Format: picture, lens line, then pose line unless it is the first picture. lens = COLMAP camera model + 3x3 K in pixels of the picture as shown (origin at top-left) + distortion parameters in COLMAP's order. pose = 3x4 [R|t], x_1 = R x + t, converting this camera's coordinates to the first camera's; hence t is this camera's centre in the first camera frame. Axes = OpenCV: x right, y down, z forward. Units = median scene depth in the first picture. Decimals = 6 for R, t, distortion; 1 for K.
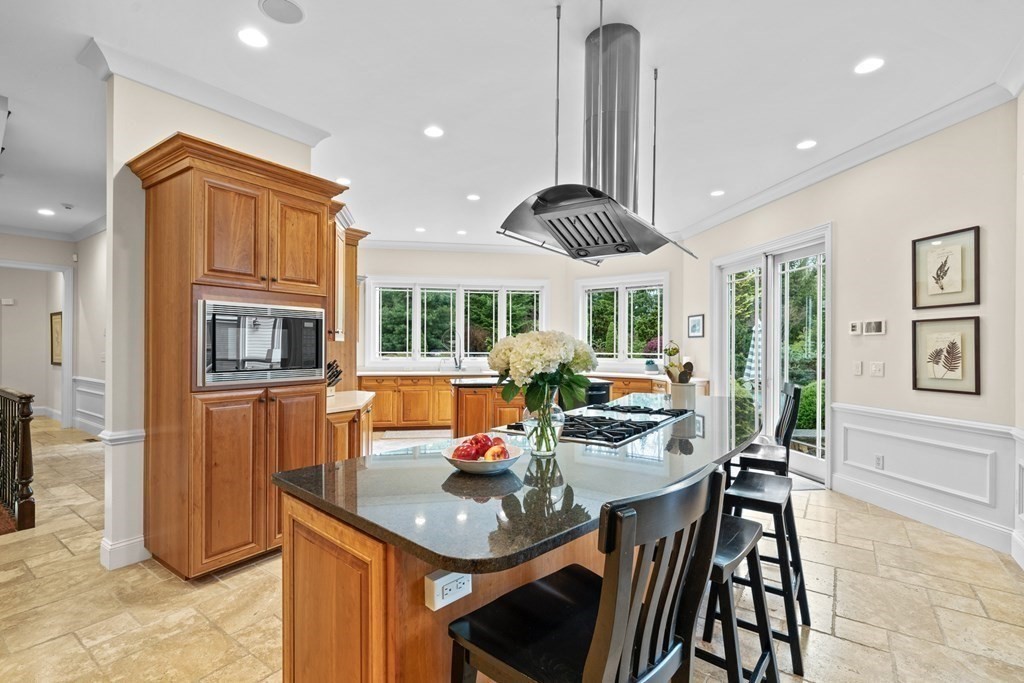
lens RADIAL K [[469.8, 0, 511.2], [0, 469.8, 344.6], [0, 0, 1]] dist [0.000449, 0.000107]
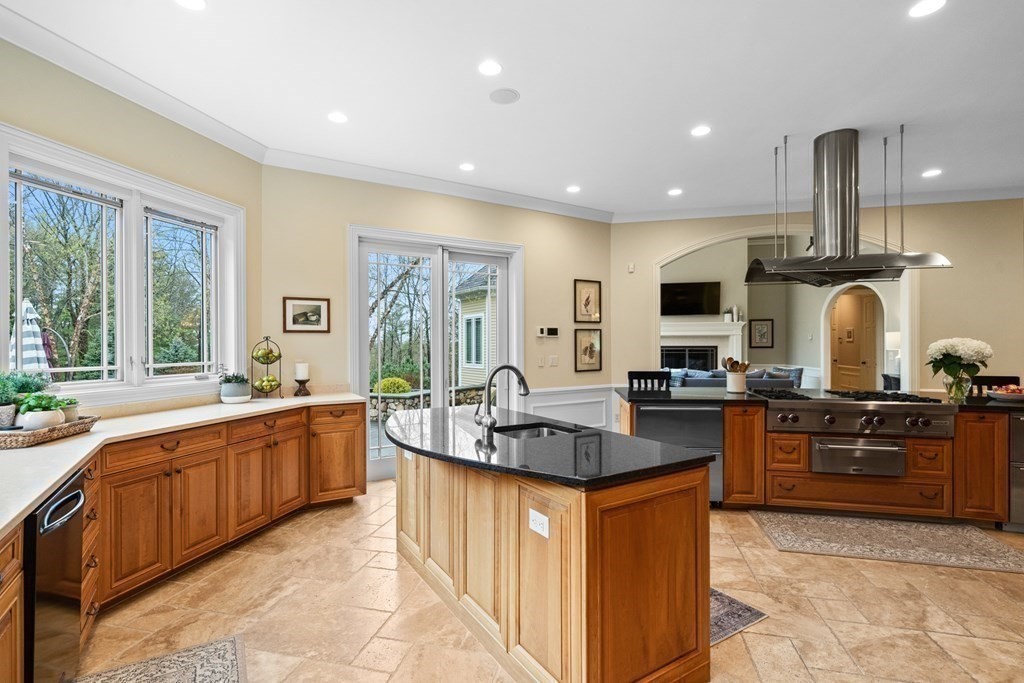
lens RADIAL K [[469.8, 0, 510.4], [0, 469.8, 346.1], [0, 0, 1]] dist [0.000449, 0.000107]
pose [[-0.372462, -0.003862, 0.928039, -0.296351], [-0.000073, 0.999991, 0.004133, 0.000298], [-0.928047, 0.001472, -0.372459, 0.960730]]
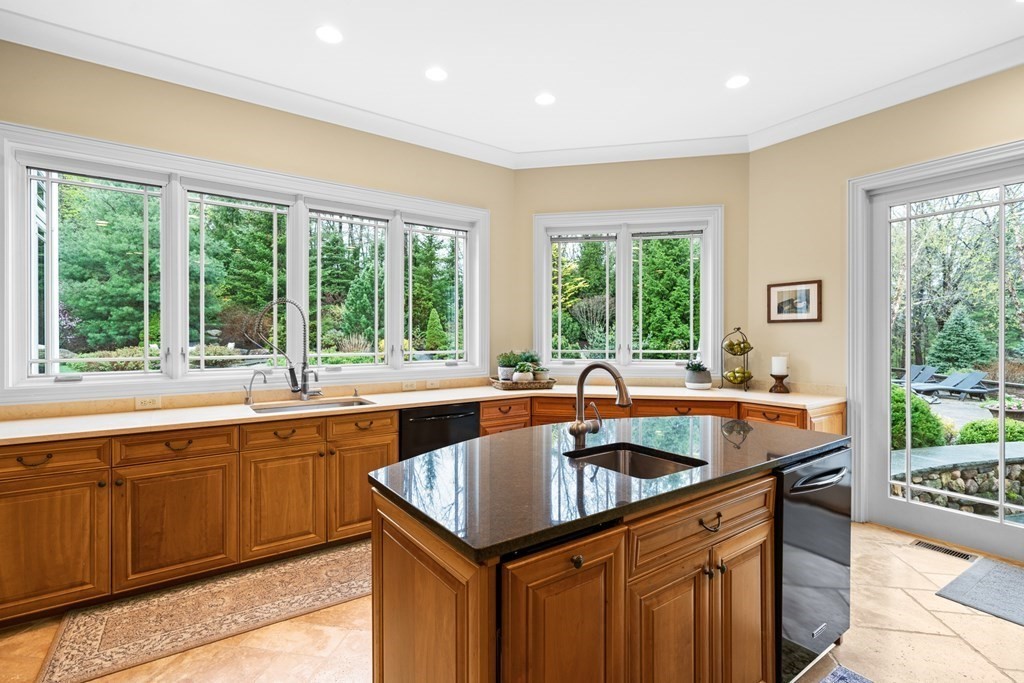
lens RADIAL K [[469.8, 0, 518.1], [0, 469.8, 336.8], [0, 0, 1]] dist [0.000449, 0.000107]
pose [[0.892173, -0.003660, 0.451679, -0.149683], [0.001629, 0.999987, 0.004886, -0.001008], [-0.451691, -0.003623, 0.892167, 0.634356]]
